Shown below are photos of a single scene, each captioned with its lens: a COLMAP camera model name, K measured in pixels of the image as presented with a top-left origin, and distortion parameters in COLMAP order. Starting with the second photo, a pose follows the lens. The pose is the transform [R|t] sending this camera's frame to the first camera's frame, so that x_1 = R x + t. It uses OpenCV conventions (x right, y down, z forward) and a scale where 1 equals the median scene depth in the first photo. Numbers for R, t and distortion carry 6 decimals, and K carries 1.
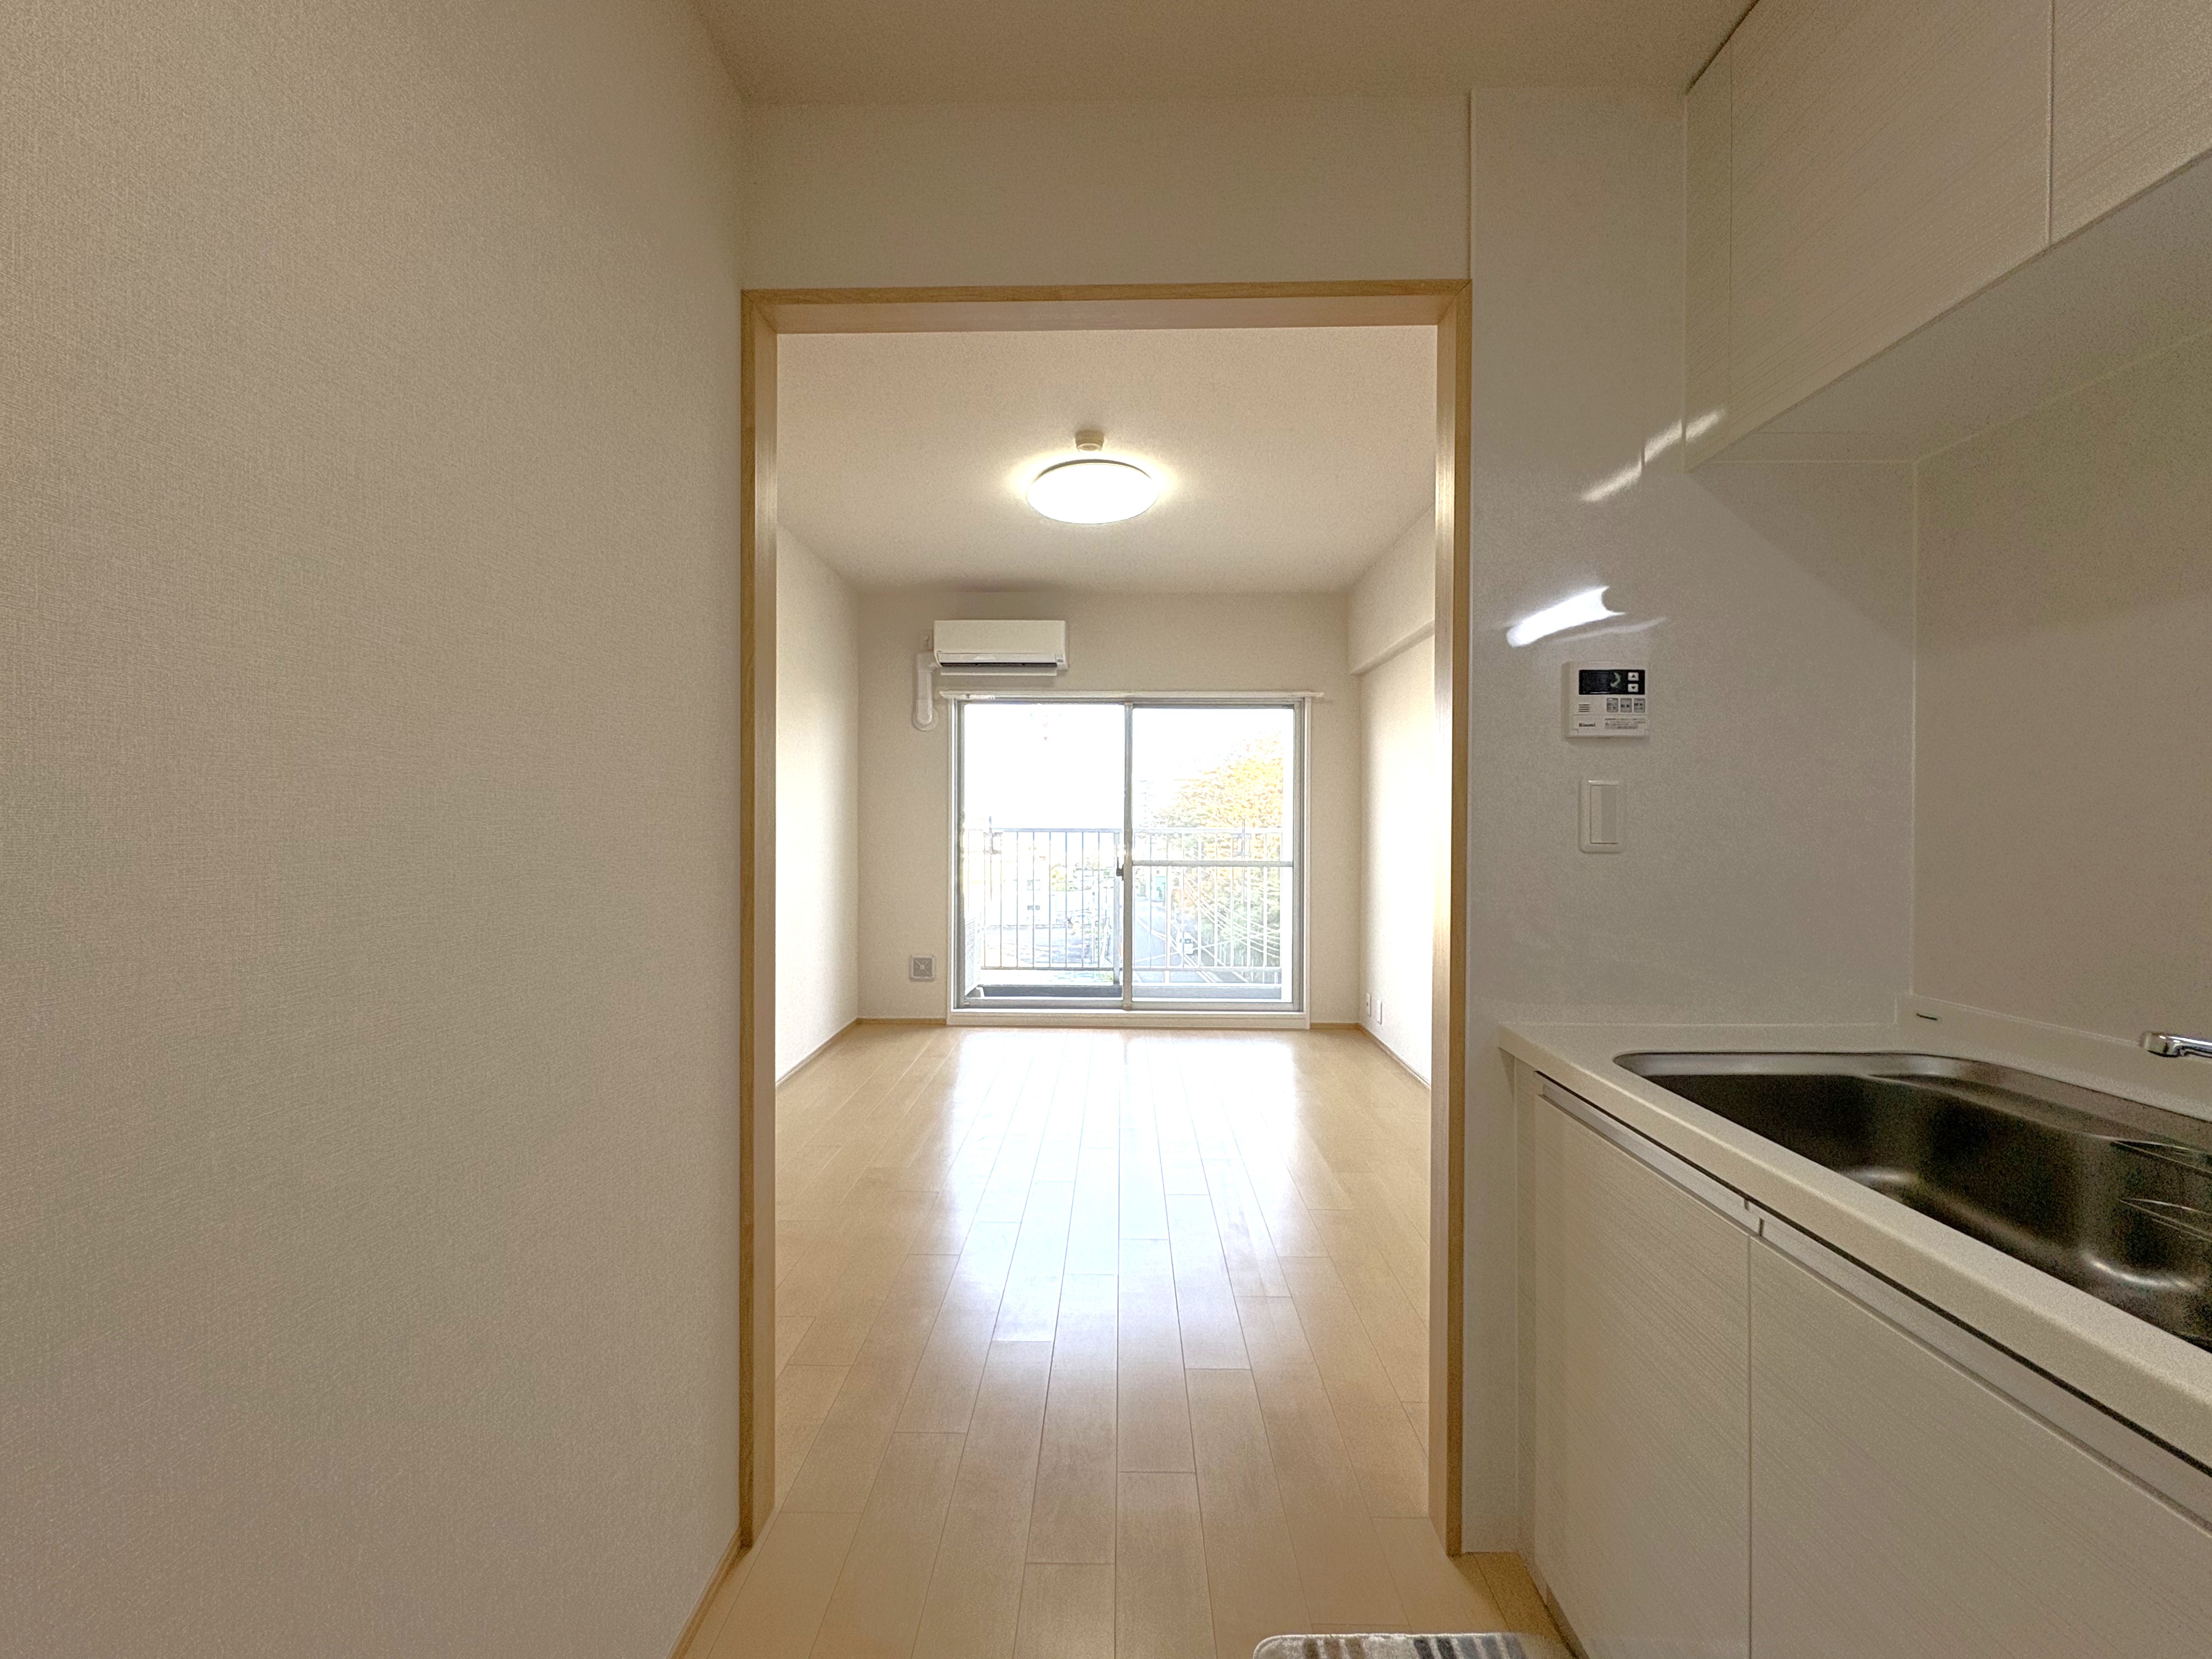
lens RADIAL K [[885.3, 0, 1105.0], [0, 885.3, 825.6], [0, 0, 1]] dist [0.000547, 0.000129]
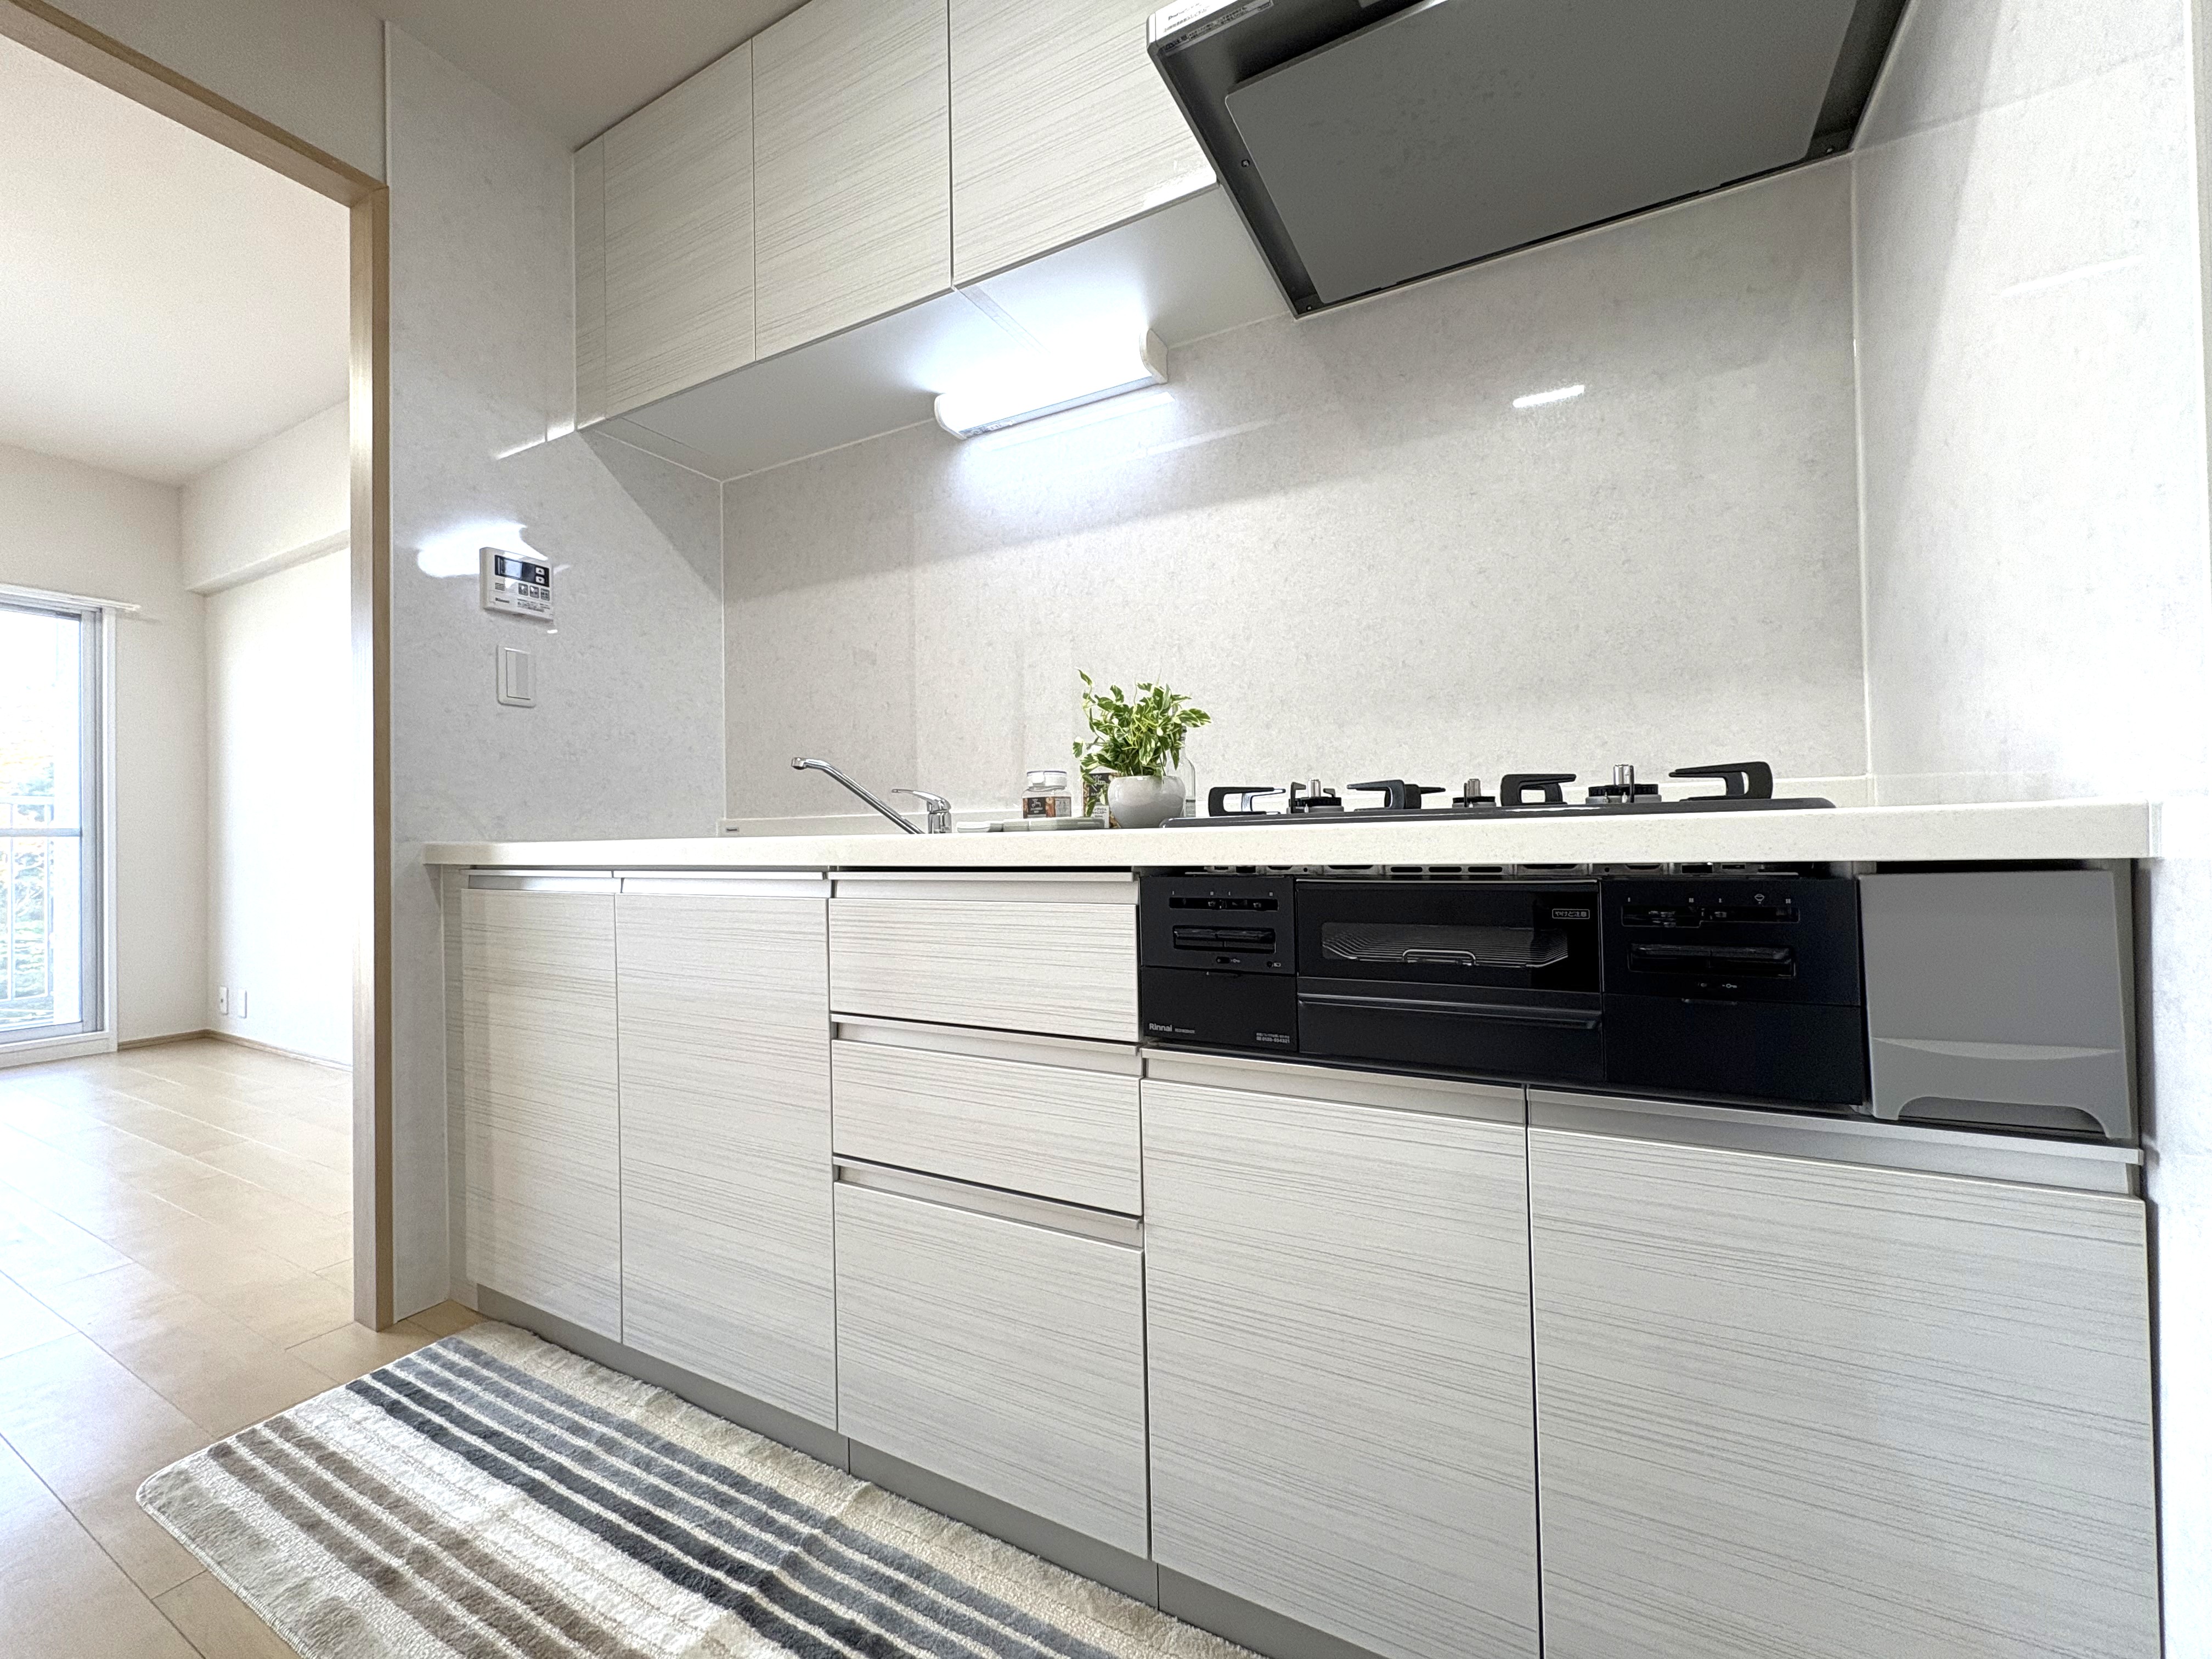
lens RADIAL K [[885.4, 0, 1102.9], [0, 885.4, 830.9], [0, 0, 1]] dist [0.000547, 0.000129]
pose [[0.462100, -0.002843, 0.886824, -0.168256], [0.019937, 0.999775, -0.007183, 0.230971], [-0.886604, 0.021000, 0.462052, -0.312352]]
